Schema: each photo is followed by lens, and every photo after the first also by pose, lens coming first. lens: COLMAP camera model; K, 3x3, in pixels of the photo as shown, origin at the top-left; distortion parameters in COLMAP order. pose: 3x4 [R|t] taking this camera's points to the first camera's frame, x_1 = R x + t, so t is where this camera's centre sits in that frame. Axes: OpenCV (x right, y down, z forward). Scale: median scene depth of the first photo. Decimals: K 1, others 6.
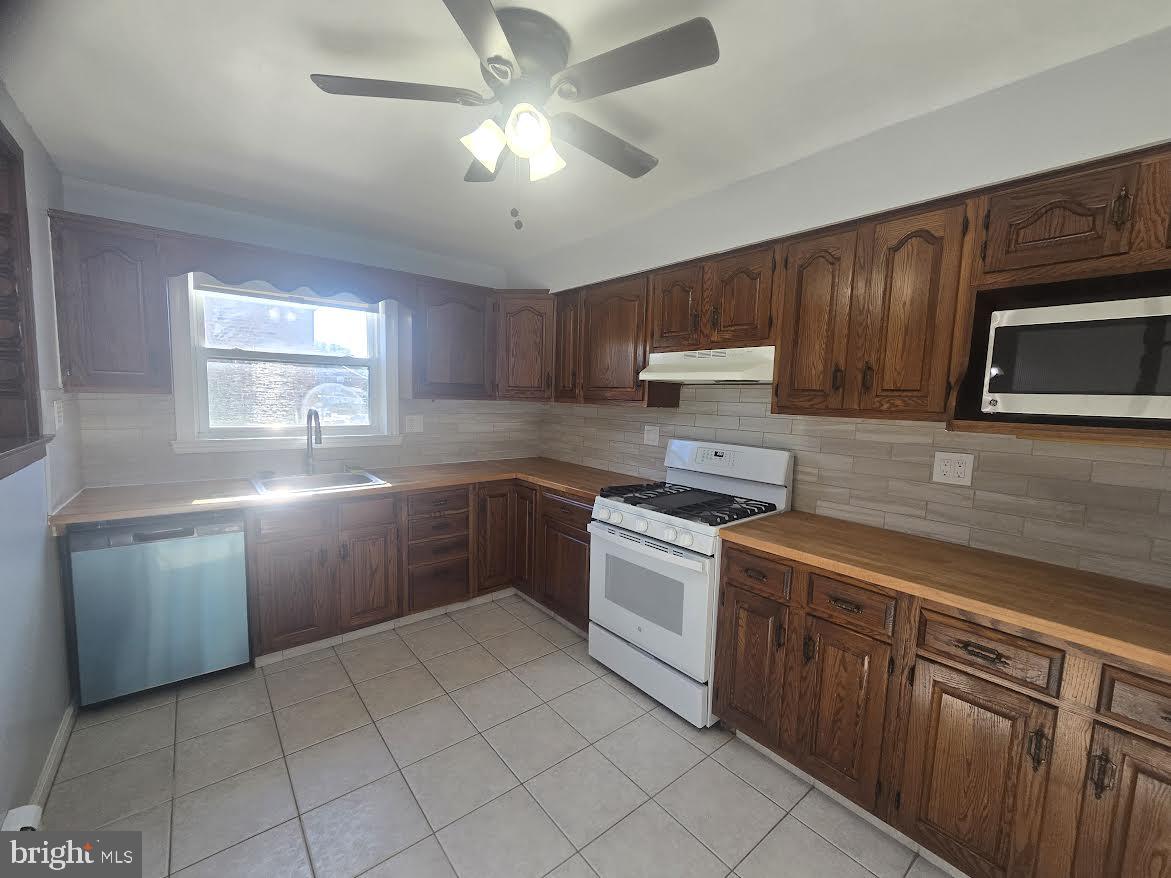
lens RADIAL K [[478.0, 0, 580.4], [0, 478.0, 443.1], [0, 0, 1]] dist [0.002145, 0.000148]
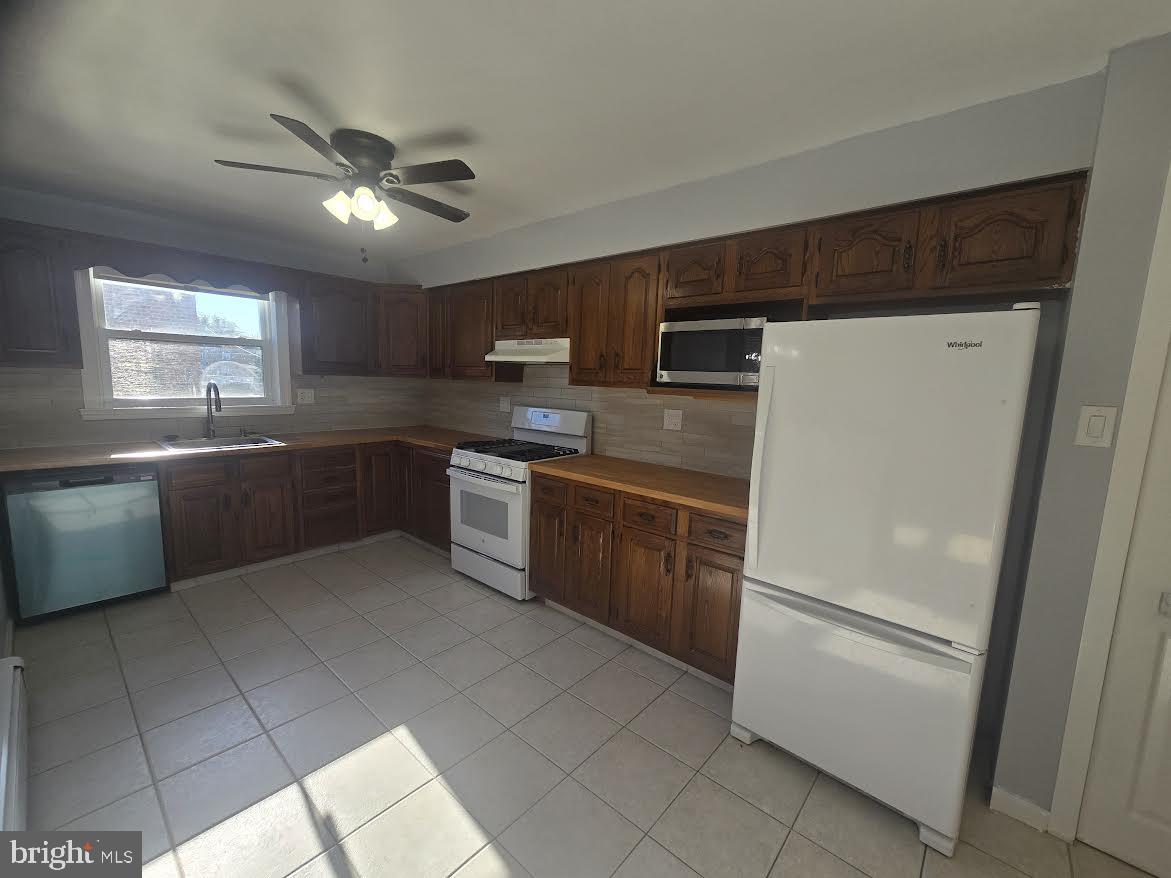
lens RADIAL K [[478.0, 0, 580.4], [0, 478.0, 443.1], [0, 0, 1]] dist [0.002145, 0.000148]
pose [[0.985979, -0.019009, 0.165783, 0.174435], [0.012445, 0.999100, 0.040543, 0.050536], [-0.166405, -0.037911, 0.985328, -0.399749]]
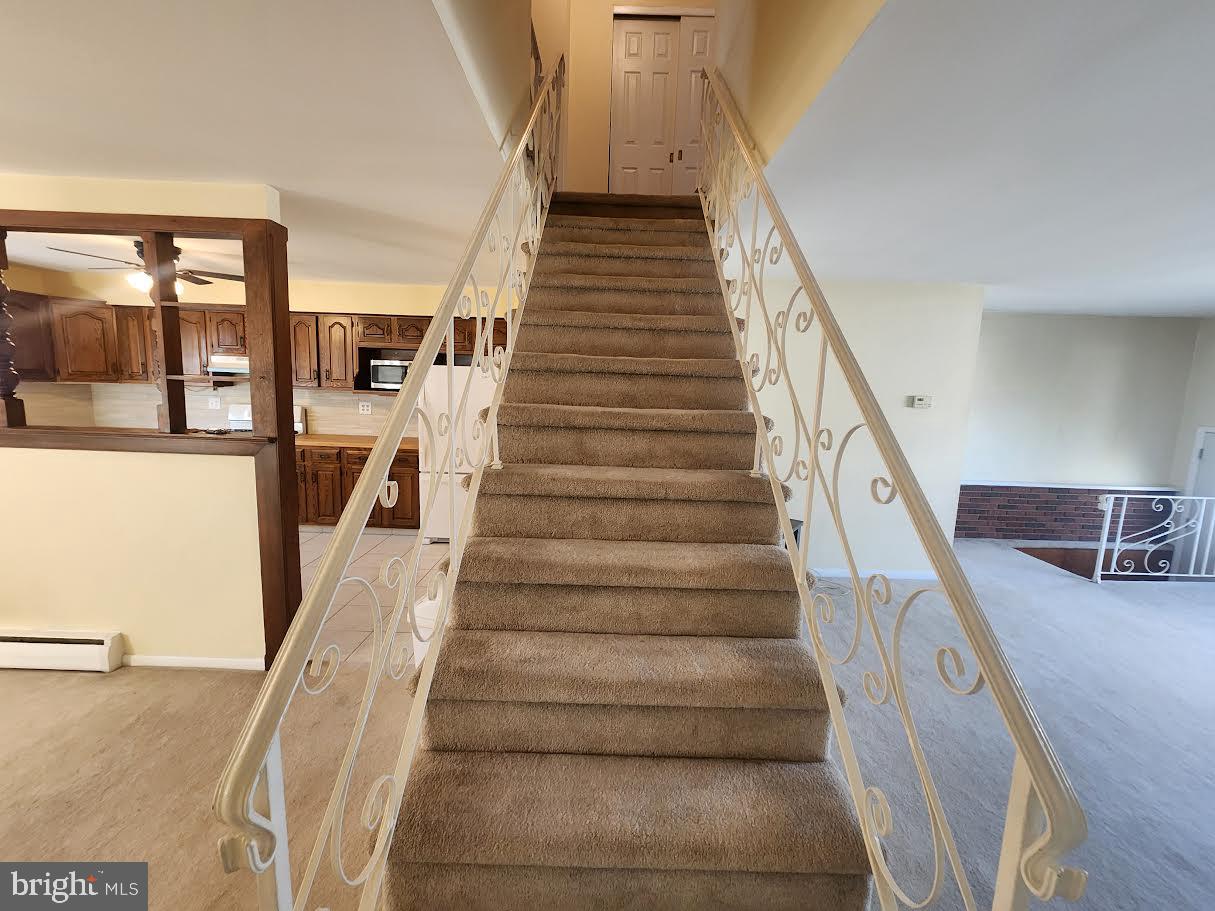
lens RADIAL K [[512.6, 0, 606.3], [0, 512.6, 455.0], [0, 0, 1]] dist [0.000196, -0.000262]
pose [[0.619555, -0.115796, 0.776365, -0.531452], [0.063934, 0.993217, 0.097119, 0.098046], [-0.782345, -0.010534, 0.622756, -1.512008]]
